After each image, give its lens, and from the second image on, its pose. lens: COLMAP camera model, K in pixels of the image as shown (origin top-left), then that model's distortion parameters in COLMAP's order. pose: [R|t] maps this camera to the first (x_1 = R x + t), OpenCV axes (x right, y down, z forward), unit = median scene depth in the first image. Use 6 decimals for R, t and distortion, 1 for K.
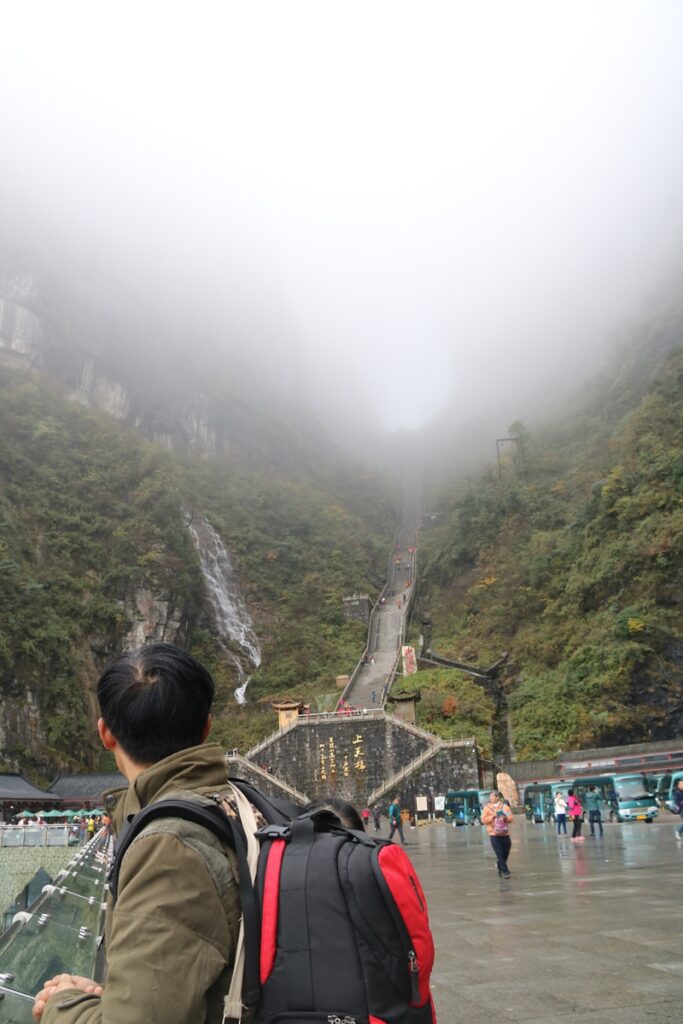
lens RADIAL K [[884.4, 0, 337.8], [0, 884.4, 507.9], [0, 0, 1]] dist [-0.189090, 0.155387]
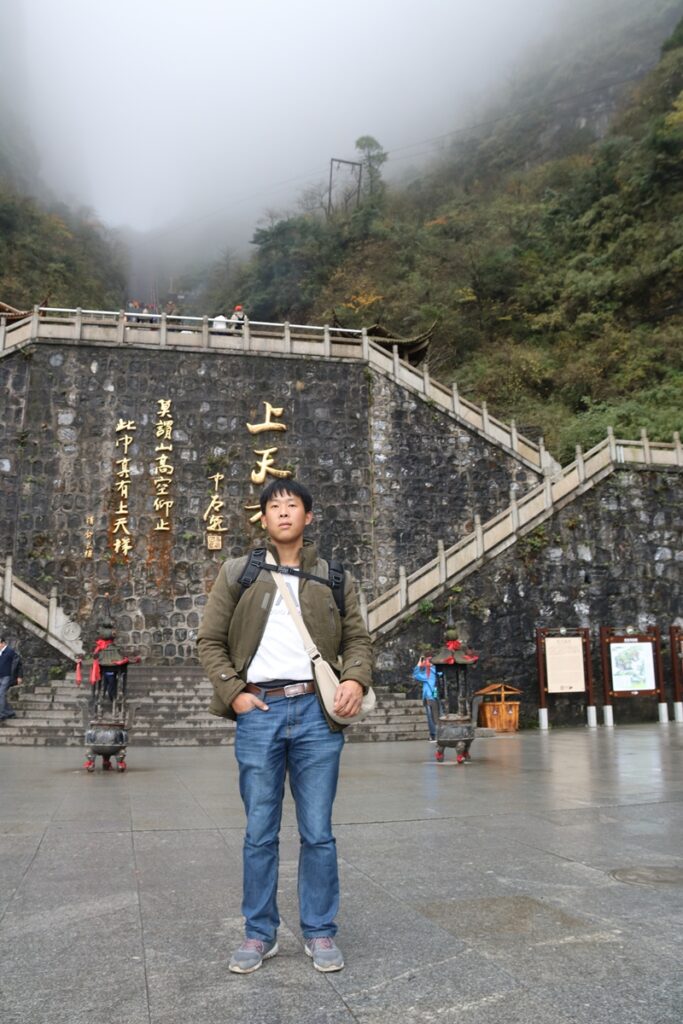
lens RADIAL K [[884.4, 0, 335.0], [0, 884.4, 502.8], [0, 0, 1]] dist [-0.189090, 0.155387]
pose [[0.915865, 0.127993, 0.380537, -0.056659], [-0.162589, 0.984864, 0.060057, 0.271479], [-0.367091, -0.116875, 0.922813, 0.745509]]
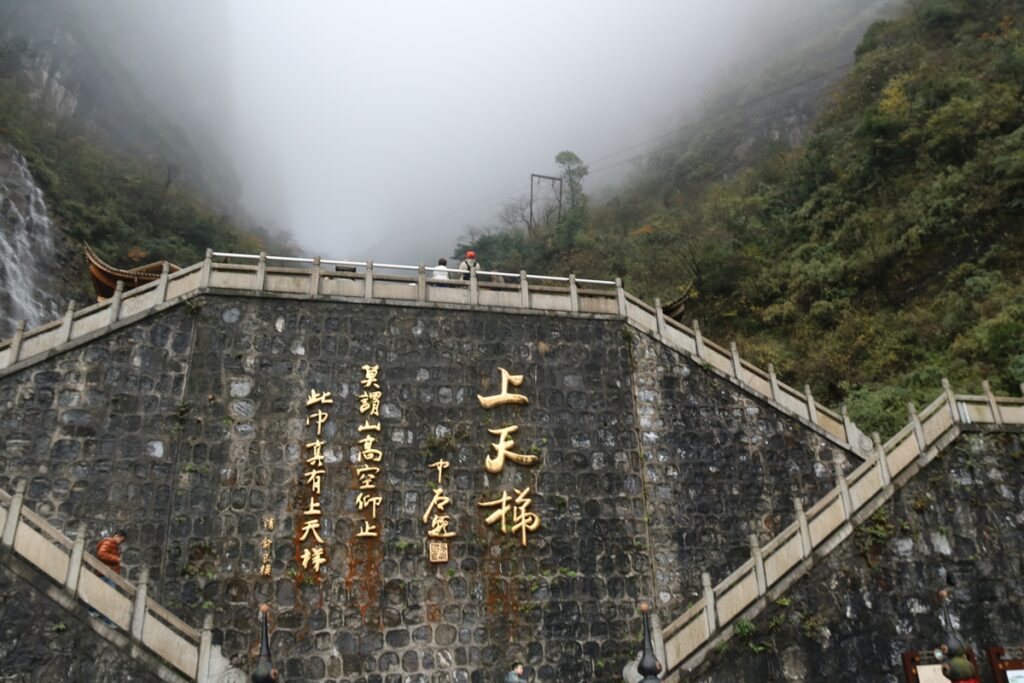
lens RADIAL K [[884.4, 0, 539.7], [0, 884.4, 321.5], [0, 0, 1]] dist [-0.189090, 0.155387]
pose [[0.917633, 0.188048, 0.350124, -0.044538], [-0.132719, 0.975396, -0.176033, 0.285597], [-0.374612, 0.115066, 0.920014, 0.807687]]
